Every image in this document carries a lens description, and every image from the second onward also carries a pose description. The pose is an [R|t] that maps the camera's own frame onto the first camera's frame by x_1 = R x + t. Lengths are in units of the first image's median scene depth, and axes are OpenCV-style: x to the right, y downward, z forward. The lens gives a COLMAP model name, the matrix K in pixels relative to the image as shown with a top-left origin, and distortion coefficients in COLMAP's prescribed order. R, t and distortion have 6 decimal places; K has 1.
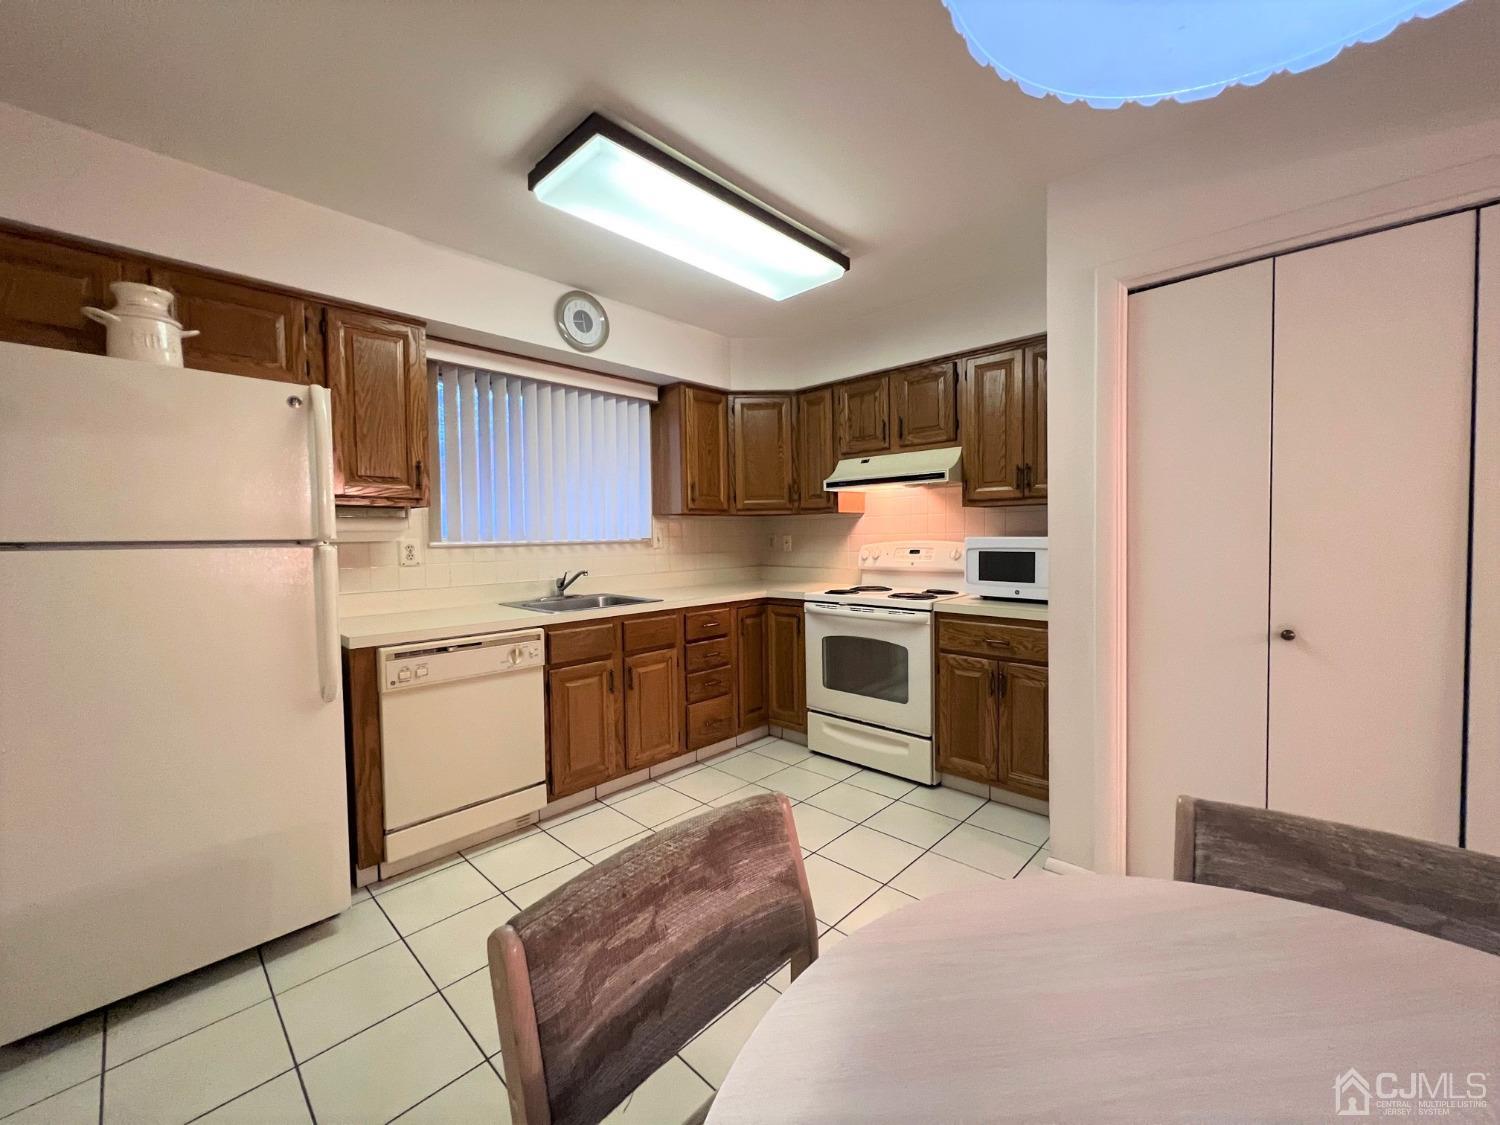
lens RADIAL K [[605.7, 0, 747.6], [0, 605.7, 562.8], [0, 0, 1]] dist [0.005985, -0.001255]
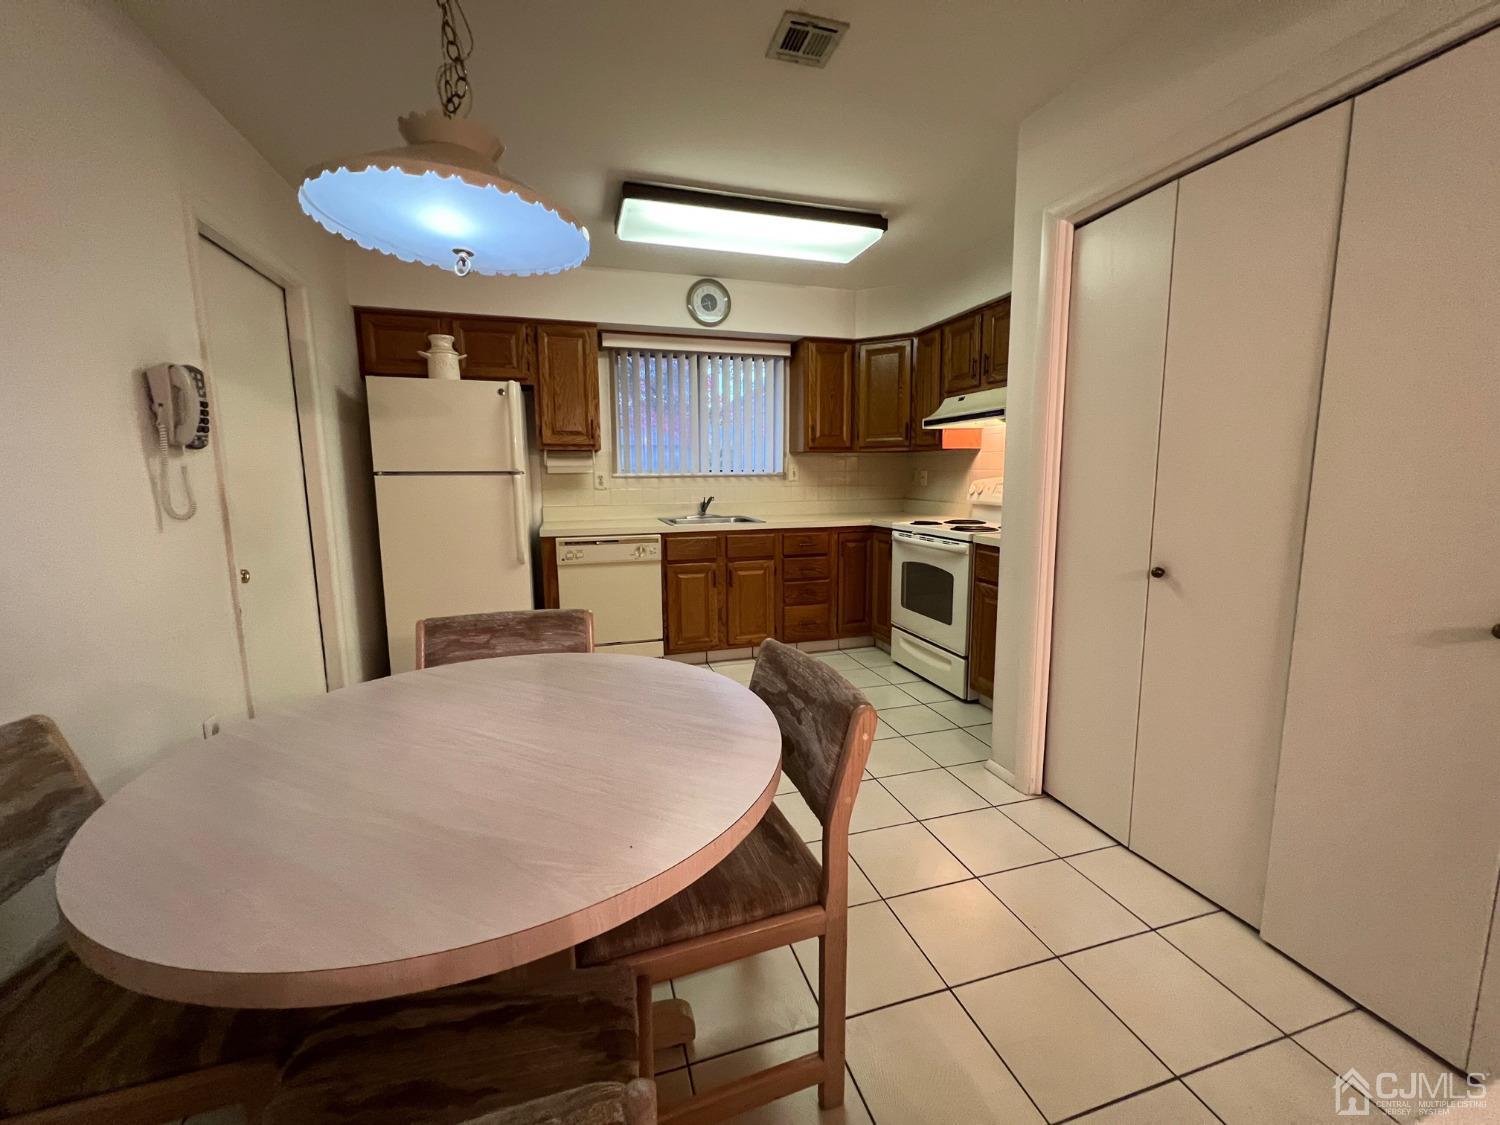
lens RADIAL K [[605.7, 0, 750.6], [0, 605.7, 561.7], [0, 0, 1]] dist [0.005985, -0.001255]
pose [[0.869363, 0.079531, -0.487733, 0.494456], [-0.027089, 0.993150, 0.113662, 0.002090], [0.493432, -0.085601, 0.865562, -0.129691]]
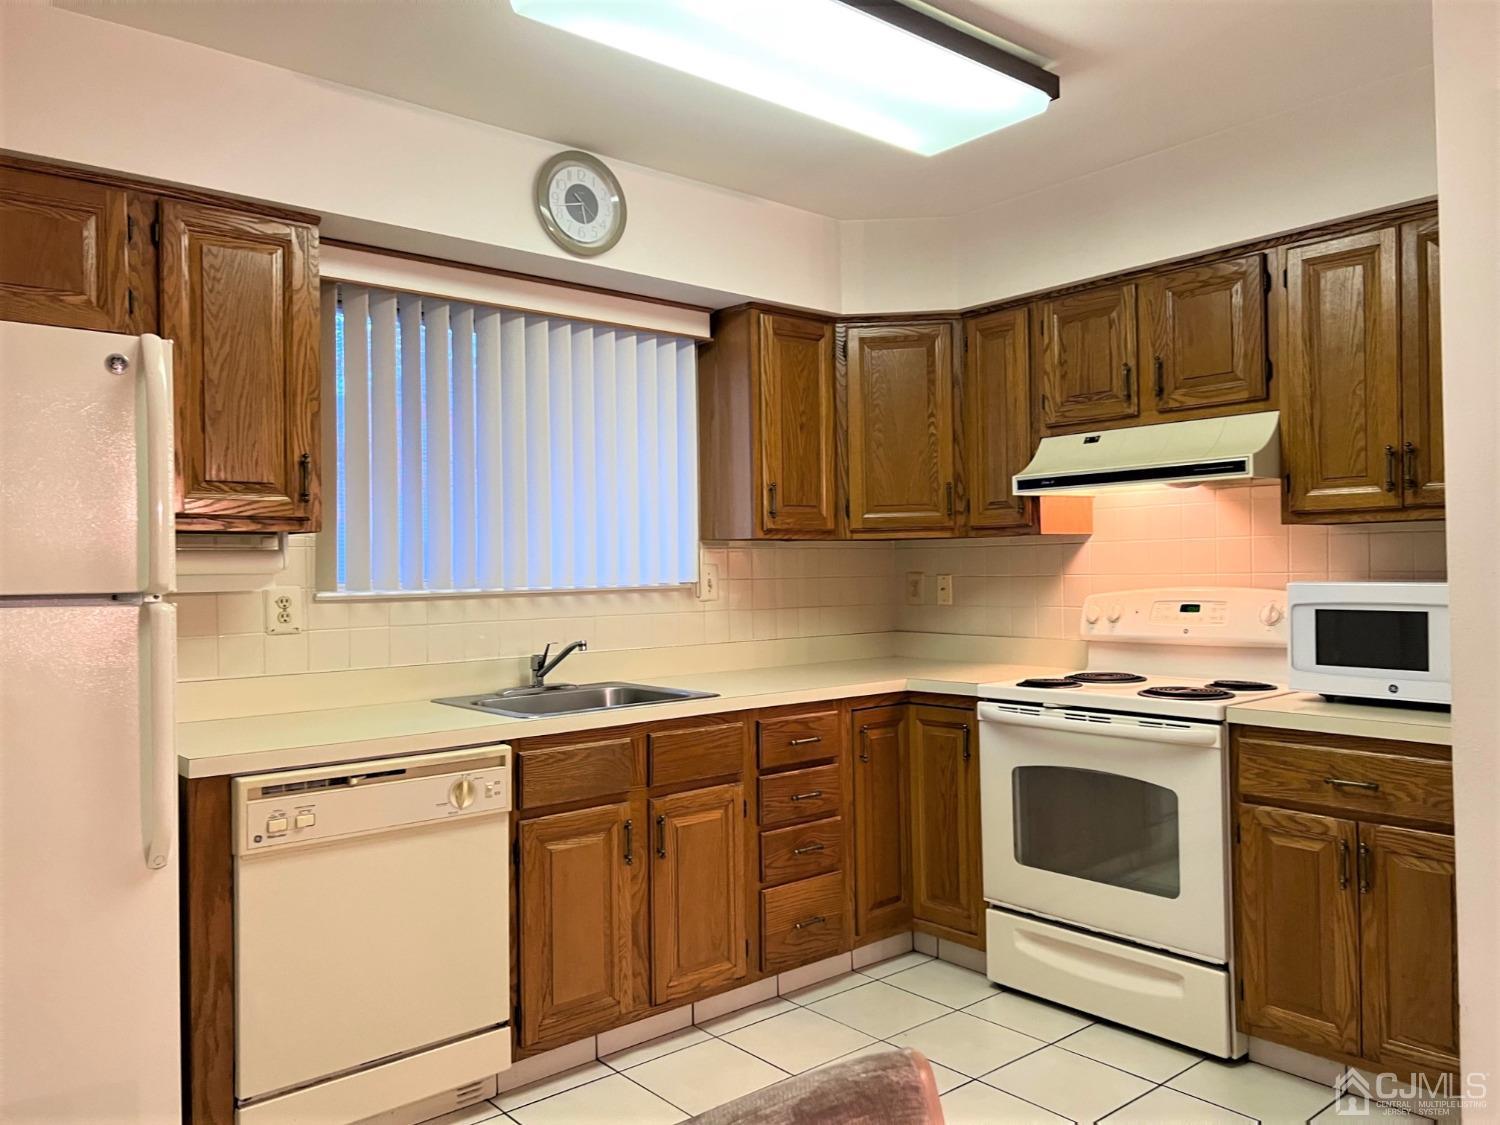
lens RADIAL K [[1138.9, 0, 761.2], [0, 1138.9, 572.4], [0, 0, 1]] dist [0.068289, -0.076239]
pose [[0.995490, -0.001120, -0.094855, -0.002020], [-0.002838, 0.999131, -0.041587, -0.008360], [0.094819, 0.041669, 0.994622, -0.042157]]
